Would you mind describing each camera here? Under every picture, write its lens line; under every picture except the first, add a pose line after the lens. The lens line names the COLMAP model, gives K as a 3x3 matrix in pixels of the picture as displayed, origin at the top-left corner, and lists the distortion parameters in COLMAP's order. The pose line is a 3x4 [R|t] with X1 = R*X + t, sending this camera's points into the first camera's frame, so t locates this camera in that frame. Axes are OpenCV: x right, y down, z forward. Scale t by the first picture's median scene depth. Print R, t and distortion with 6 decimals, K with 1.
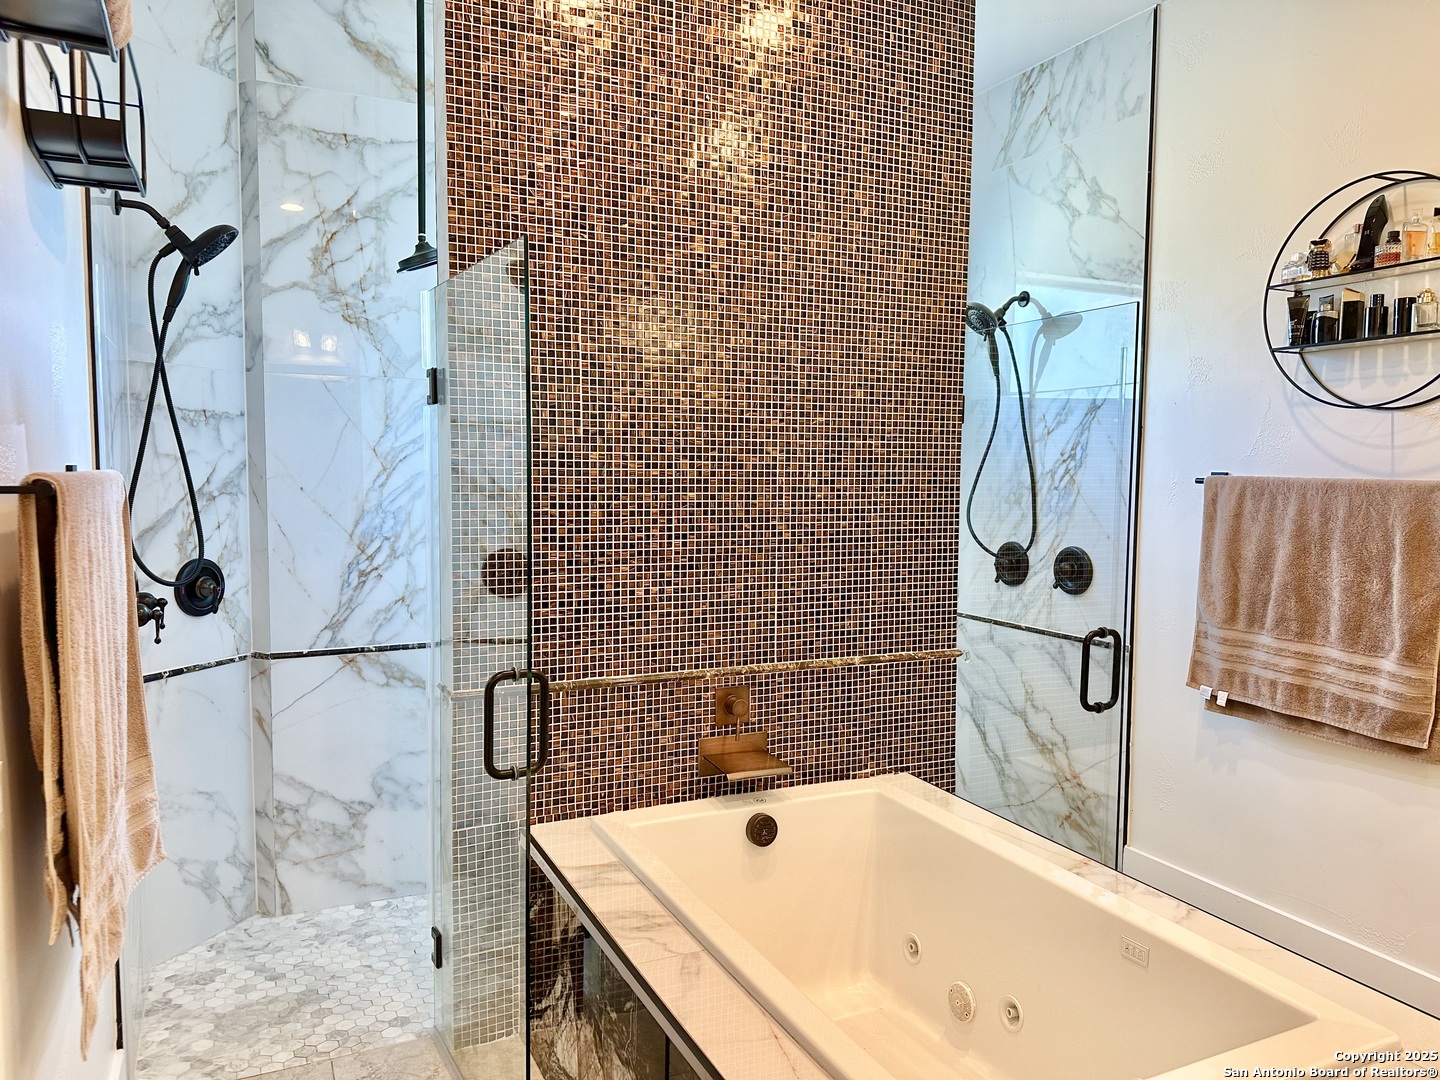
lens RADIAL K [[1003.7, 0, 724.9], [0, 1003.7, 530.7], [0, 0, 1]] dist [0.106861, -0.142938]
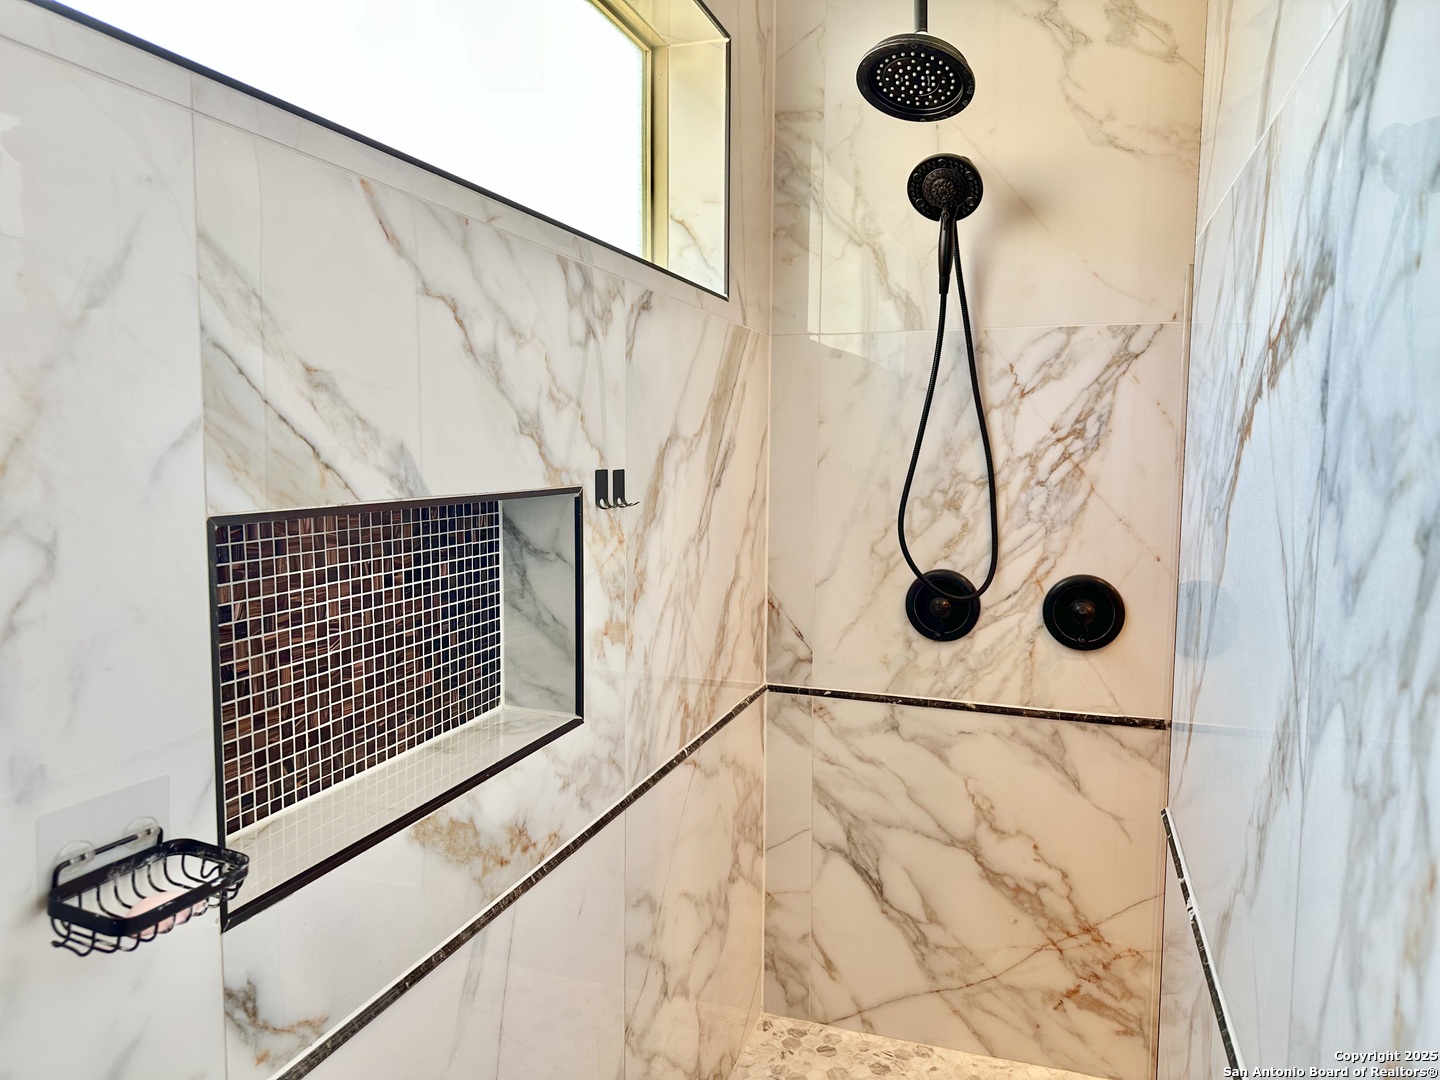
lens RADIAL K [[1011.3, 0, 724.0], [0, 1011.3, 532.3], [0, 0, 1]] dist [0.053679, -0.069381]
pose [[0.696234, -0.061216, 0.715200, -0.332838], [0.039384, 0.998114, 0.047091, -0.062241], [-0.716734, -0.004619, 0.697332, 0.901103]]
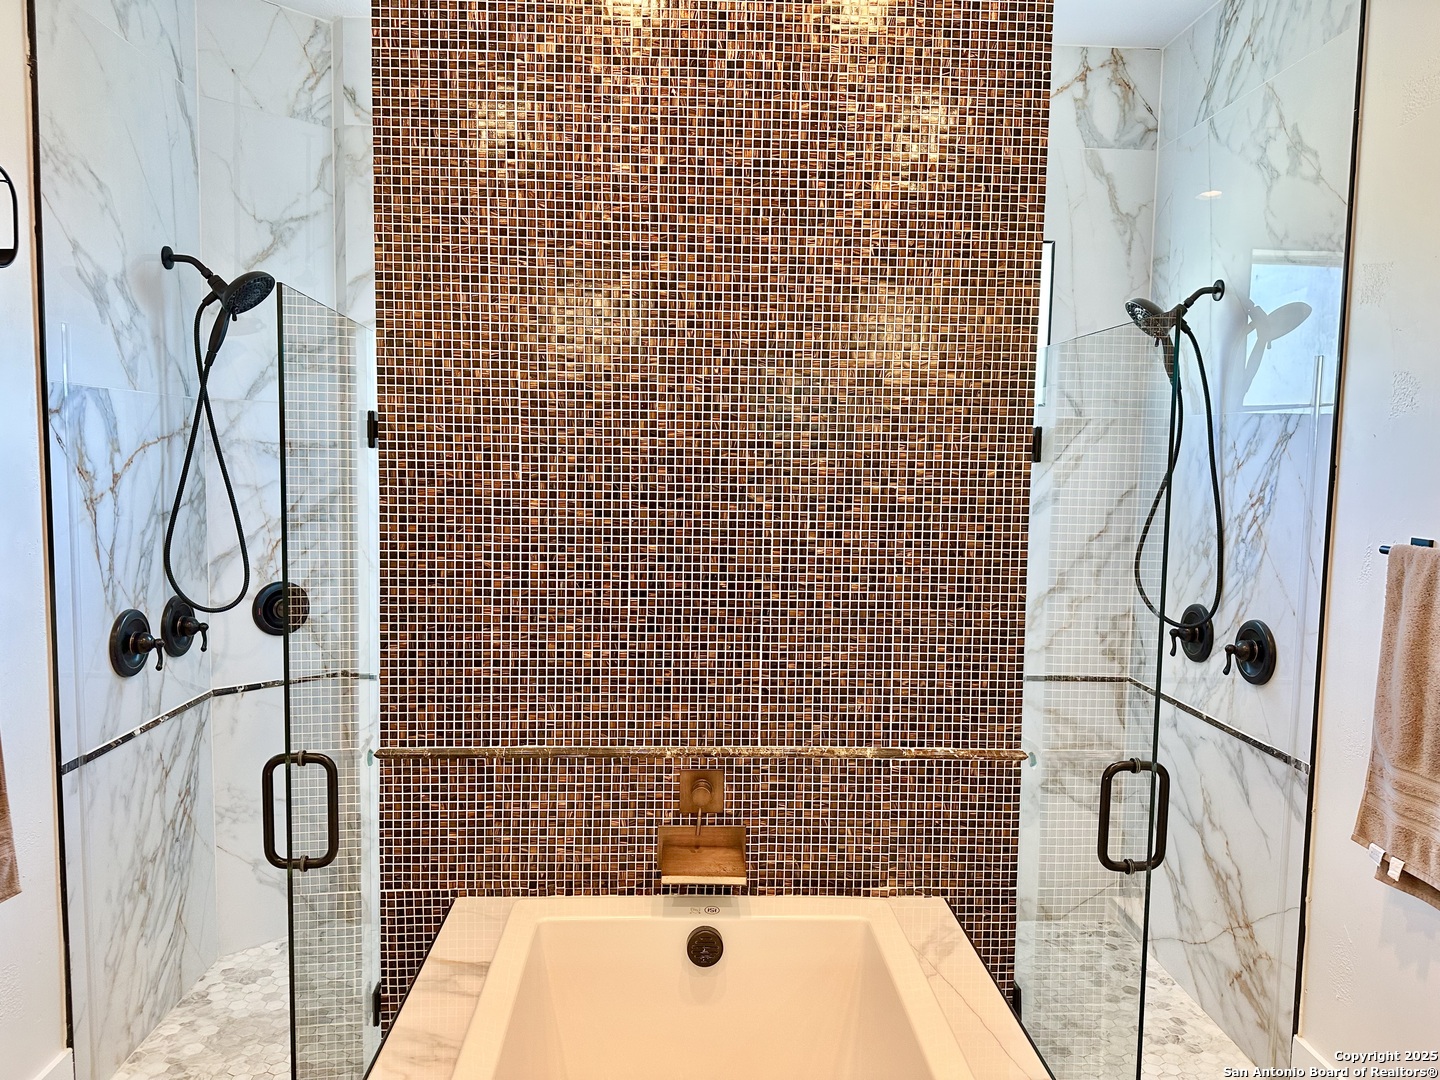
lens RADIAL K [[1002.4, 0, 736.5], [0, 1002.4, 522.2], [0, 0, 1]] dist [0.099701, -0.127648]
pose [[0.925617, 0.035591, -0.376785, 0.337100], [-0.034167, 0.999361, 0.010464, -0.064084], [0.376916, 0.003188, 0.926242, 0.200140]]
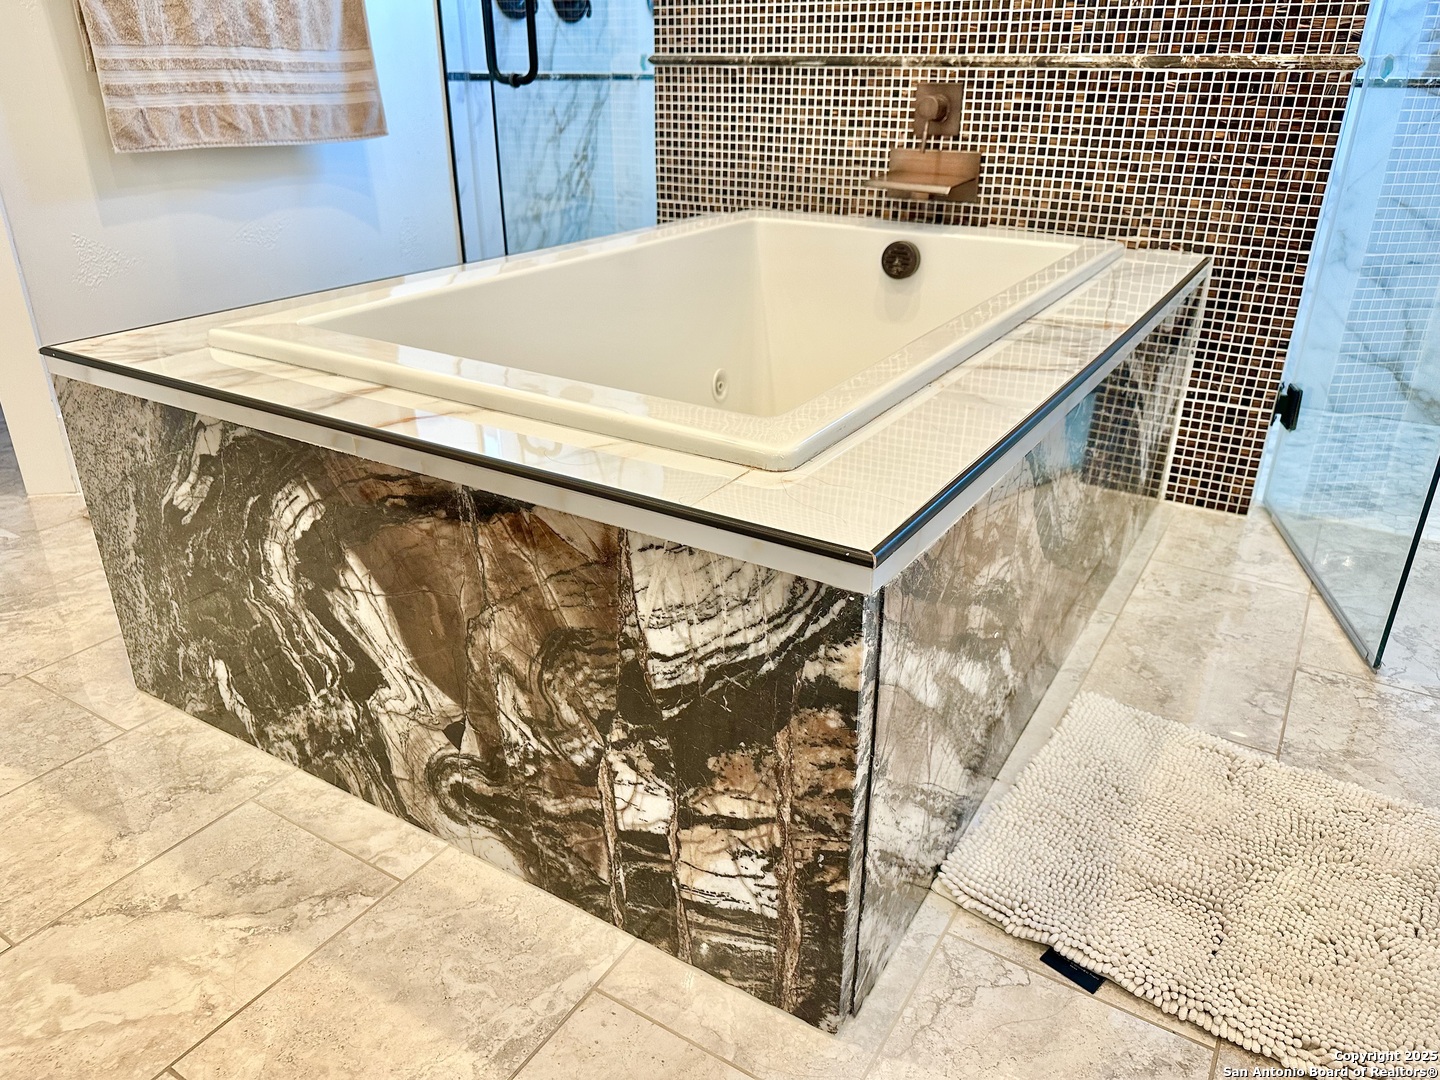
lens RADIAL K [[1011.3, 0, 724.0], [0, 1011.3, 532.3], [0, 0, 1]] dist [0.053679, -0.069381]
pose [[0.543282, 0.342577, -0.766476, 0.611318], [-0.053290, 0.925191, 0.375742, 0.180256], [0.837857, -0.163289, 0.520895, 0.374319]]
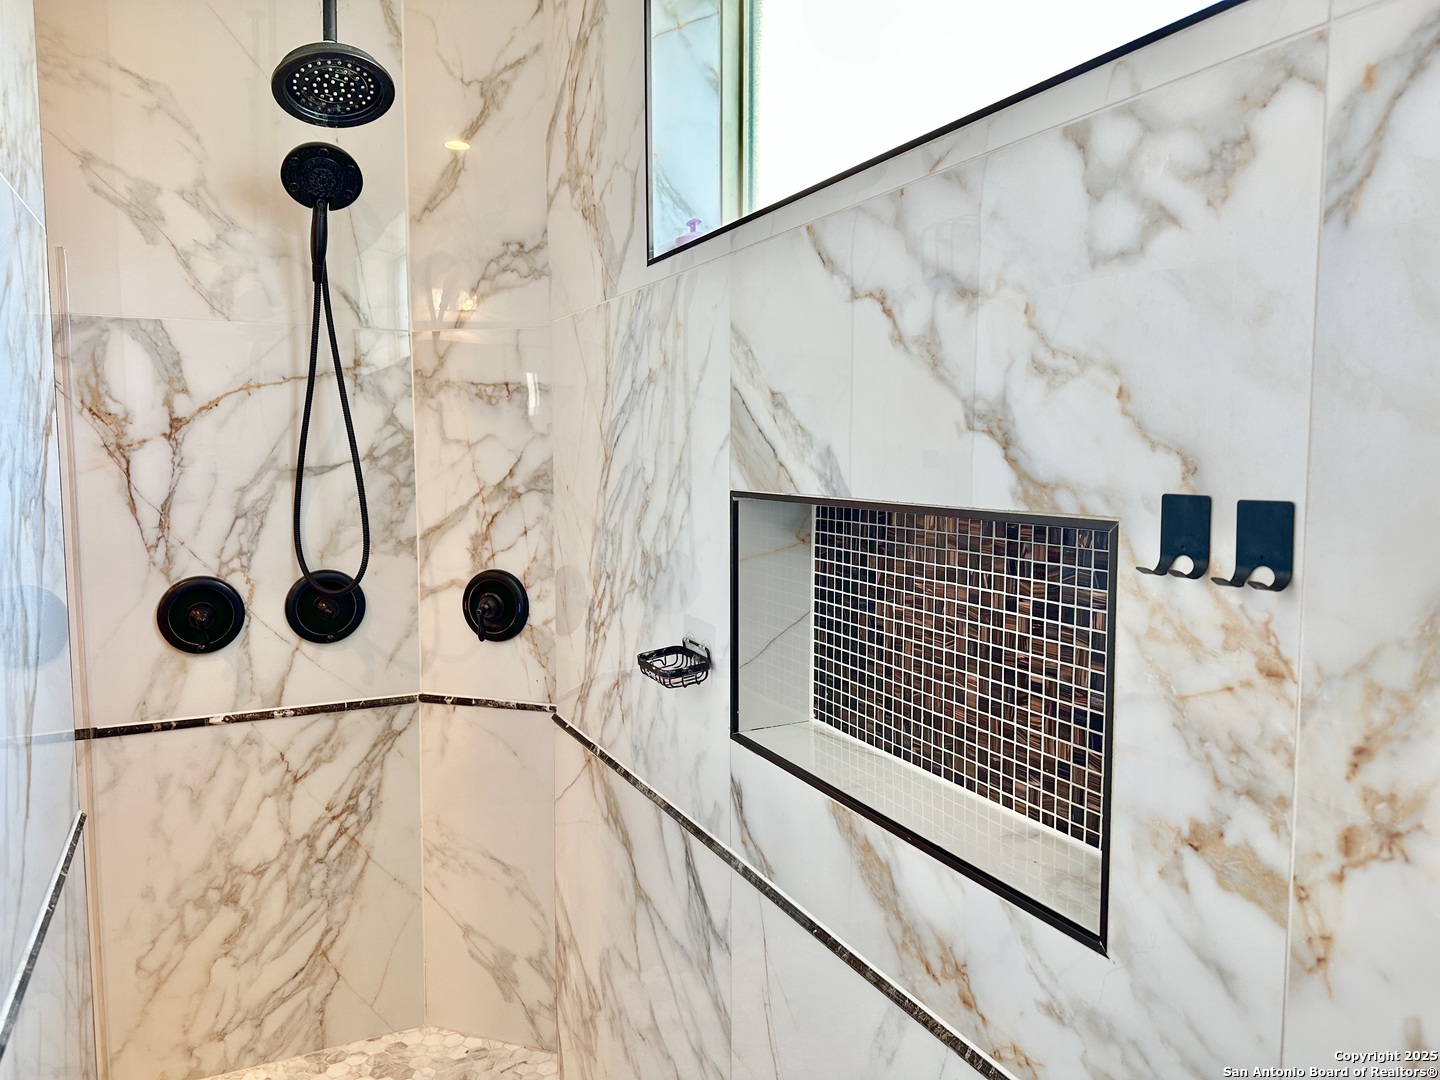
lens RADIAL K [[1003.7, 0, 724.9], [0, 1003.7, 530.7], [0, 0, 1]] dist [0.106861, -0.142938]
pose [[0.002107, 0.076246, -0.997087, 0.280855], [-0.059476, 0.995333, 0.075986, -0.076728], [0.998228, 0.059143, 0.006632, 1.212891]]
